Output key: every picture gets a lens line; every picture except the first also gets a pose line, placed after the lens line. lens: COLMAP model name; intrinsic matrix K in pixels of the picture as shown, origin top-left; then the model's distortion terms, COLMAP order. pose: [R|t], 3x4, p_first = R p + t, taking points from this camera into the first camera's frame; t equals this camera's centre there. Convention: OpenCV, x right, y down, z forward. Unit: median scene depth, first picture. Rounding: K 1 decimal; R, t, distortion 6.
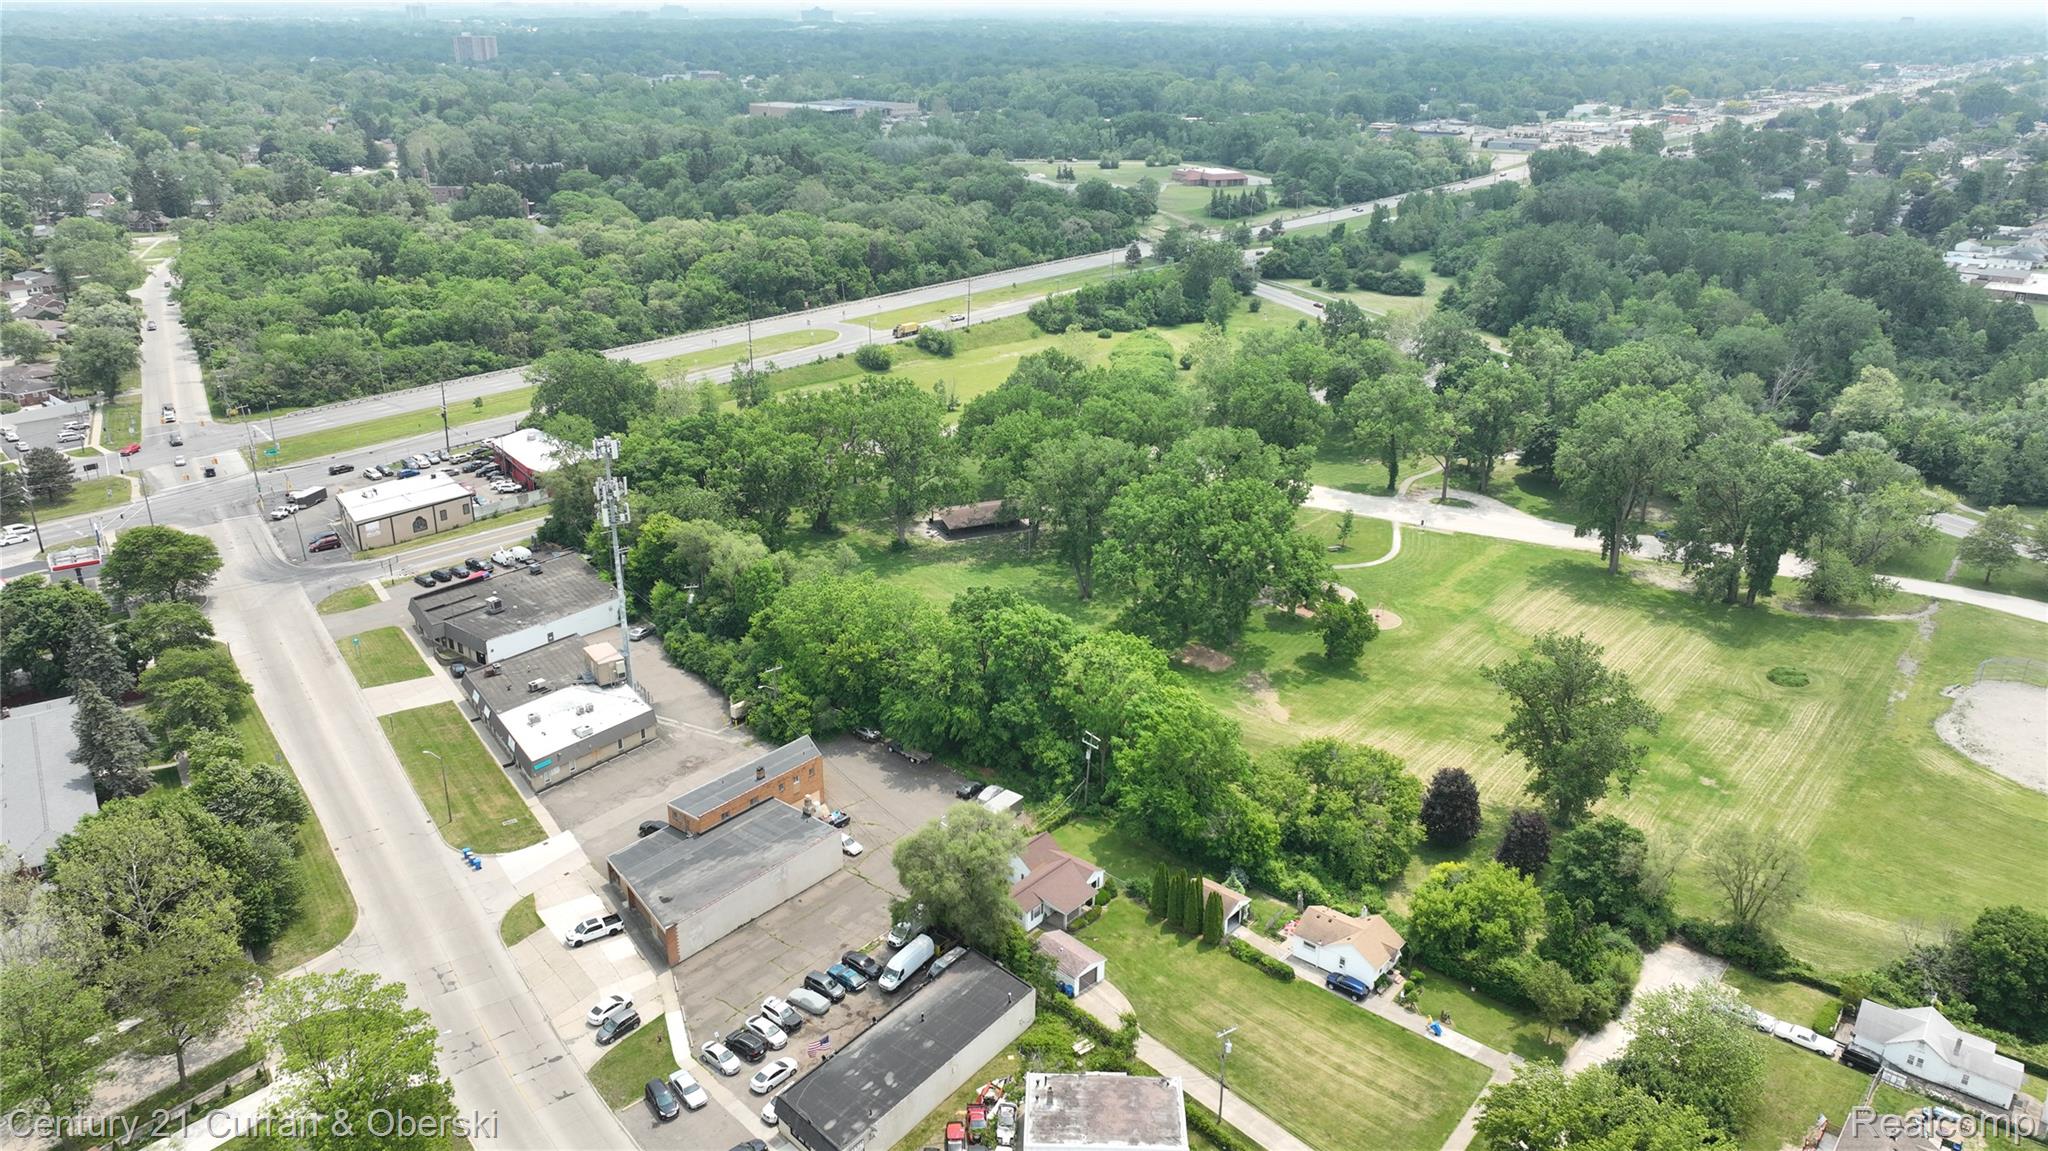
lens RADIAL K [[1430.2, 0, 1024.0], [0, 1430.2, 575.5], [0, 0, 1]] dist [0.003063, 0.011762]
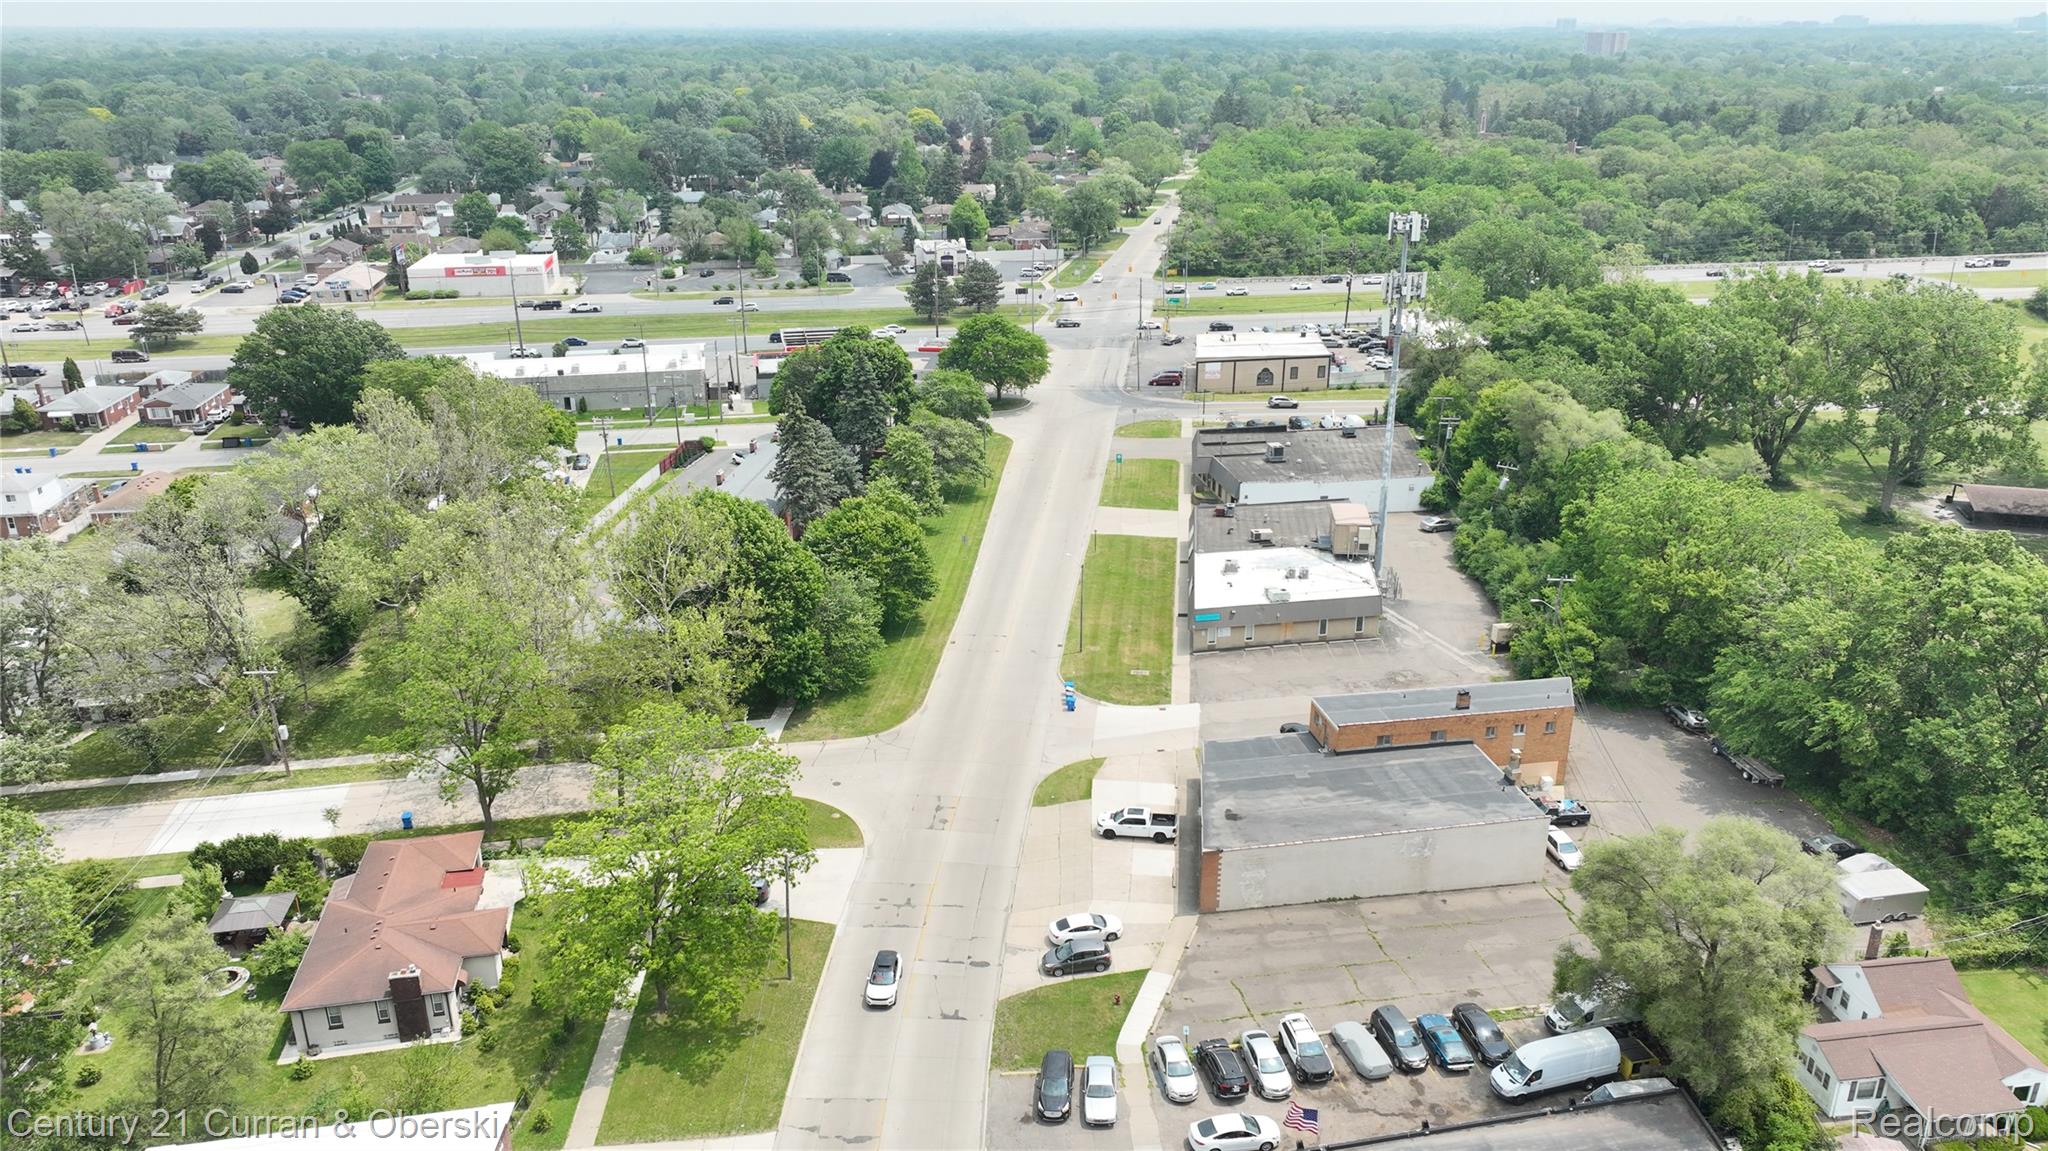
lens RADIAL K [[1430.2, 0, 1024.0], [0, 1430.2, 575.5], [0, 0, 1]] dist [0.003063, 0.011762]
pose [[0.754968, 0.225959, -0.615602, 0.048678], [-0.230491, 0.970296, 0.073479, 0.076173], [0.613920, 0.086417, 0.784624, 0.340899]]
